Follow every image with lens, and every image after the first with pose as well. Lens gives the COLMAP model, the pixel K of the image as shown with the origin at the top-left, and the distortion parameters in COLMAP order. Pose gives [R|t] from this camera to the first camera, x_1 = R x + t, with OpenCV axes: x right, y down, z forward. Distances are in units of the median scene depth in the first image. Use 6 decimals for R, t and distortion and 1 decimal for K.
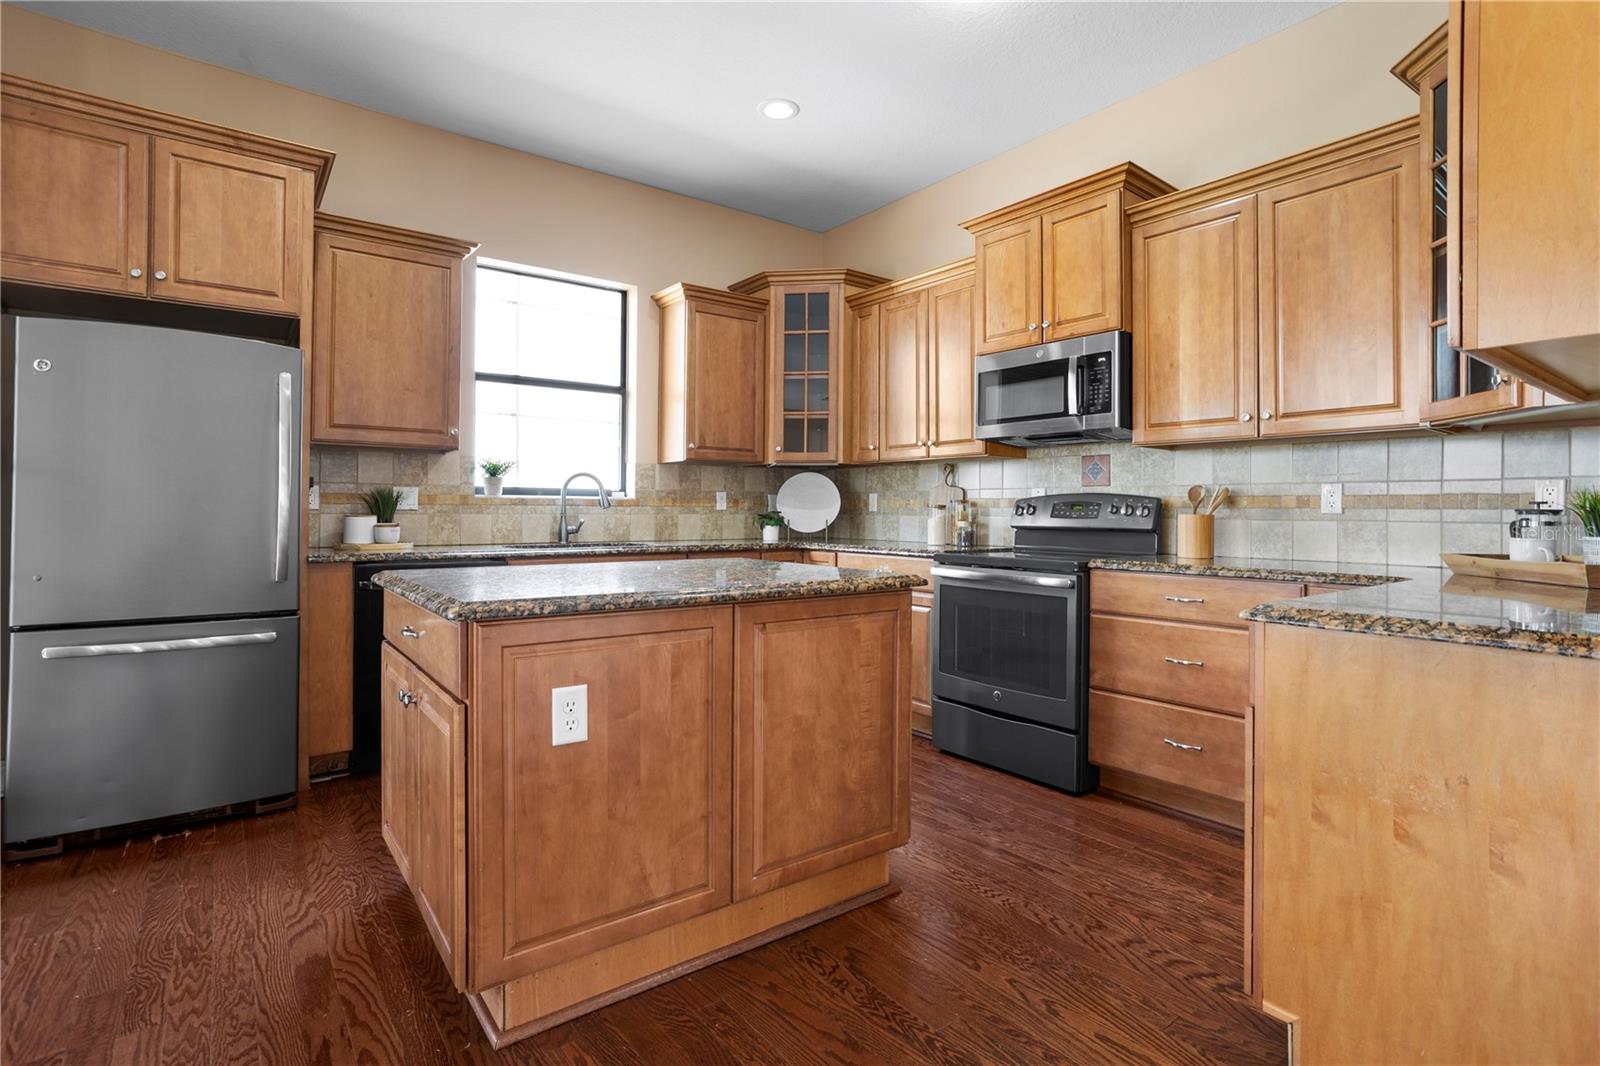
lens RADIAL K [[777.1, 0, 794.2], [0, 777.1, 528.9], [0, 0, 1]] dist [-0.039448, 0.018785]
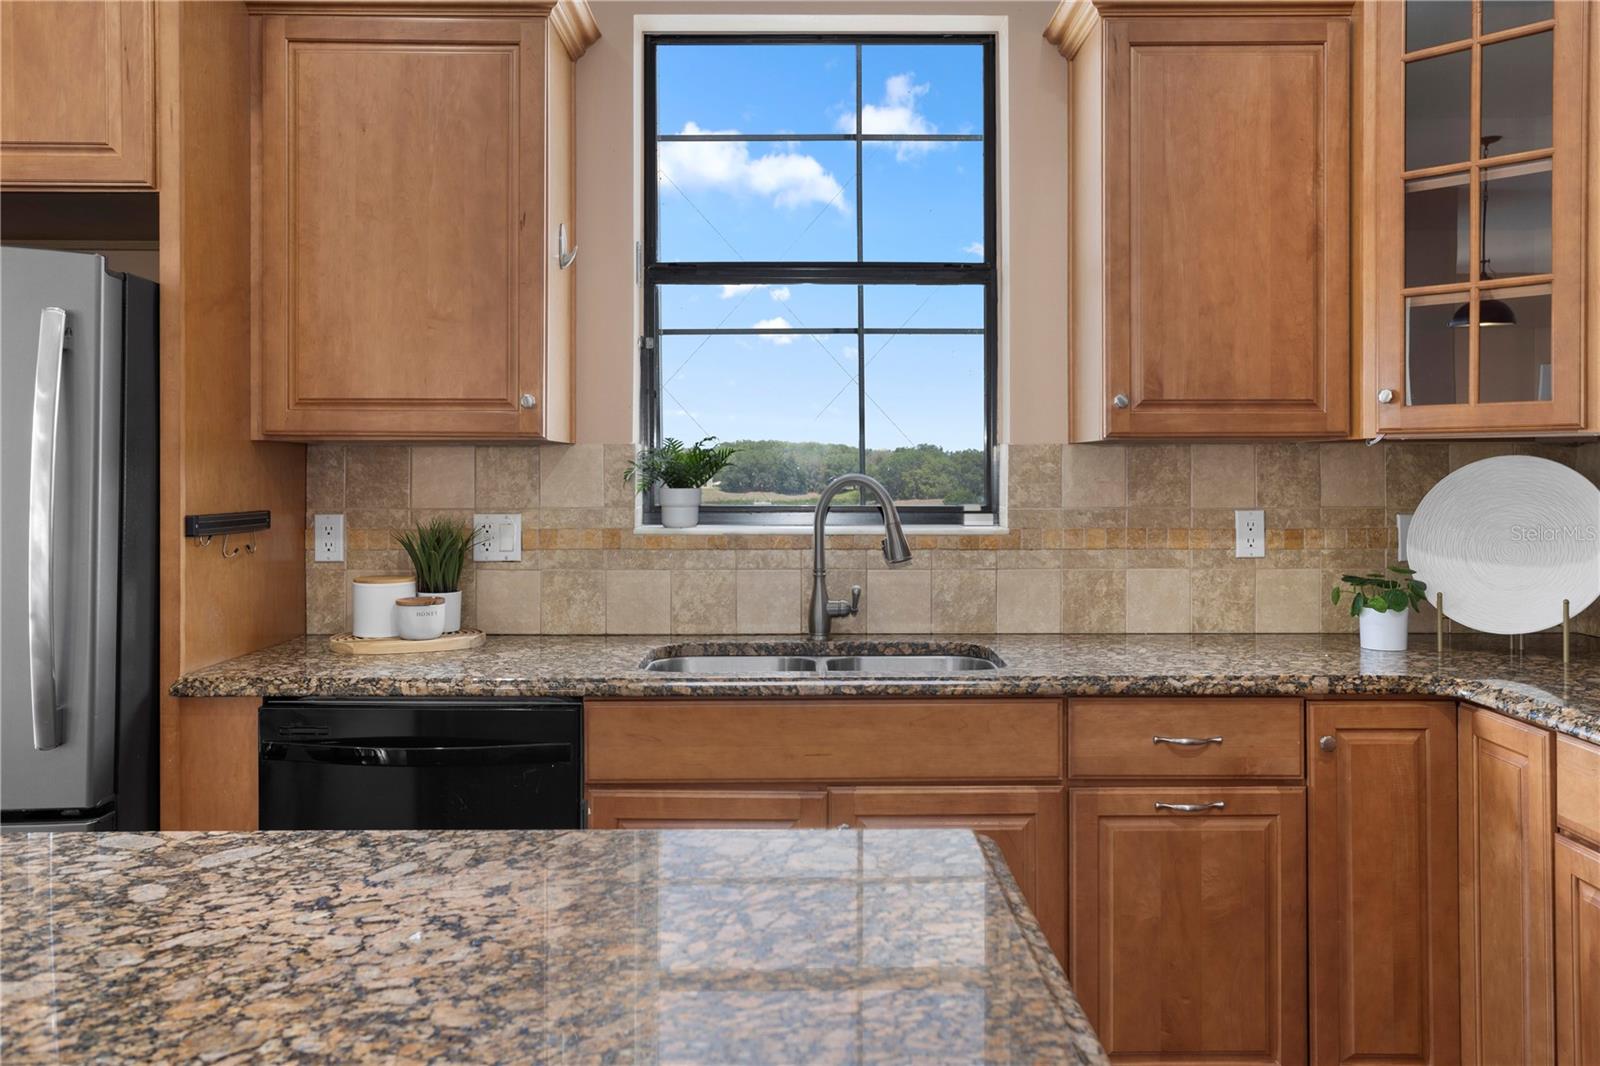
lens RADIAL K [[1262.4, 0, 784.8], [0, 1262.4, 485.1], [0, 0, 1]] dist [0.001217, 0.009422]
pose [[0.807894, -0.002363, -0.589324, 0.095643], [-0.008371, 0.999845, -0.015485, -0.052439], [0.589269, 0.017444, 0.807749, 0.387485]]
